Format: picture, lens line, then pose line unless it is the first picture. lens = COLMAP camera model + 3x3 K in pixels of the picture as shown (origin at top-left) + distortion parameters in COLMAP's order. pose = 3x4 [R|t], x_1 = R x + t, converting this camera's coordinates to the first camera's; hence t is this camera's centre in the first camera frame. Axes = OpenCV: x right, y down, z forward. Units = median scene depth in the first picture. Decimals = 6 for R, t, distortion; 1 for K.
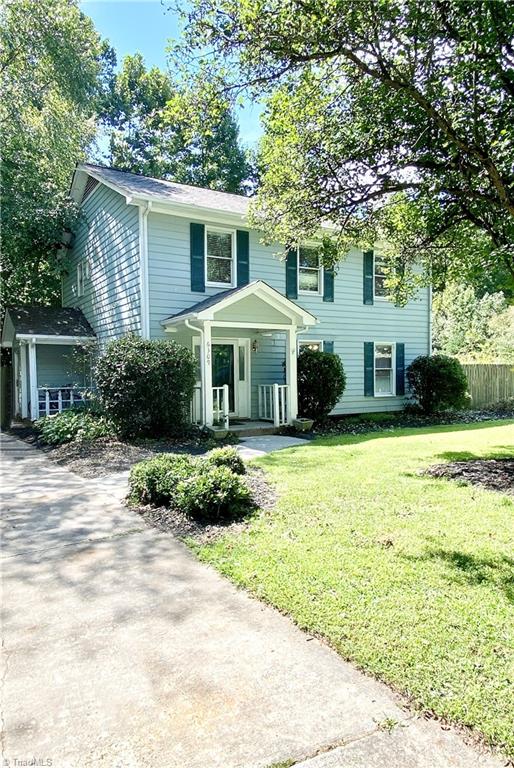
lens RADIAL K [[503.3, 0, 227.6], [0, 503.3, 391.1], [0, 0, 1]] dist [0.033868, 0.004747]
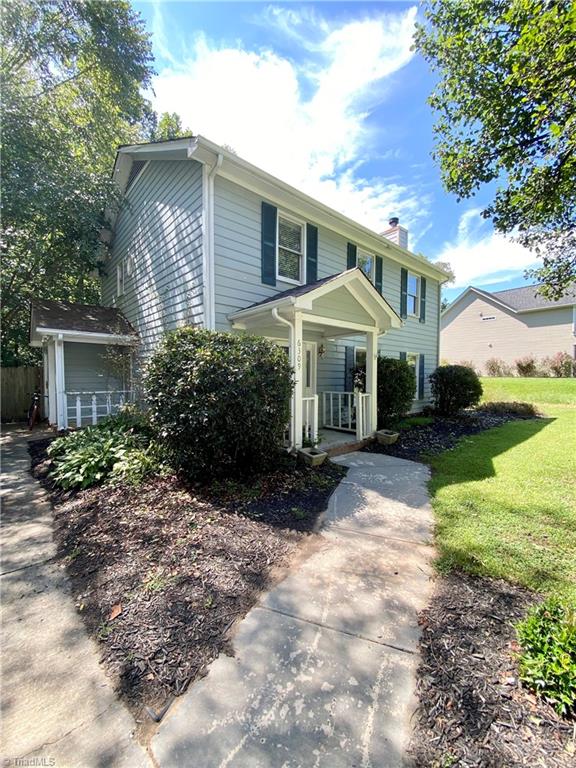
lens RADIAL K [[314.4, 0, 291.8], [0, 314.4, 387.0], [0, 0, 1]] dist [0.000582, -0.000493]
pose [[0.976730, 0.008475, 0.214306, -0.133784], [-0.008712, 0.999962, 0.000161, -0.021928], [-0.214296, -0.002024, 0.976767, 0.463640]]
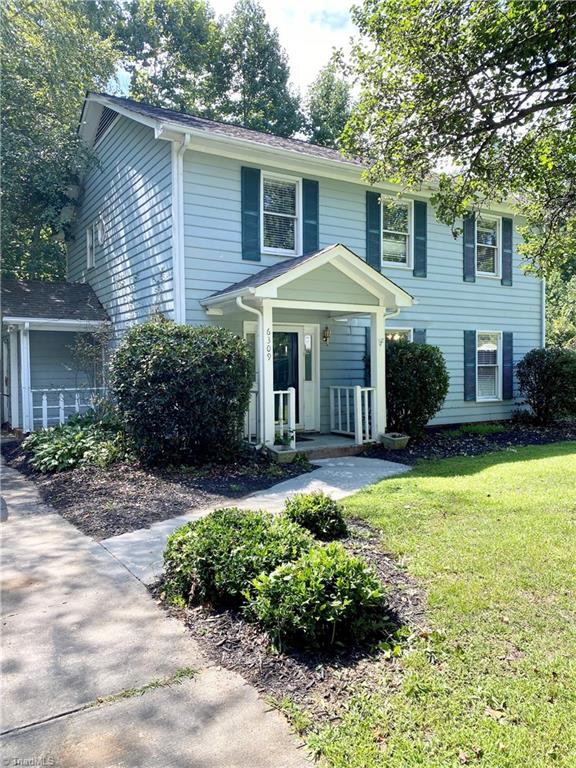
lens RADIAL K [[585.3, 0, 287.6], [0, 585.3, 383.0], [0, 0, 1]] dist [0.010163, -0.006020]
pose [[0.999268, 0.003092, 0.038118, -0.037477], [-0.002808, 0.999968, -0.007498, -0.011752], [-0.038140, 0.007385, 0.999245, 0.144766]]
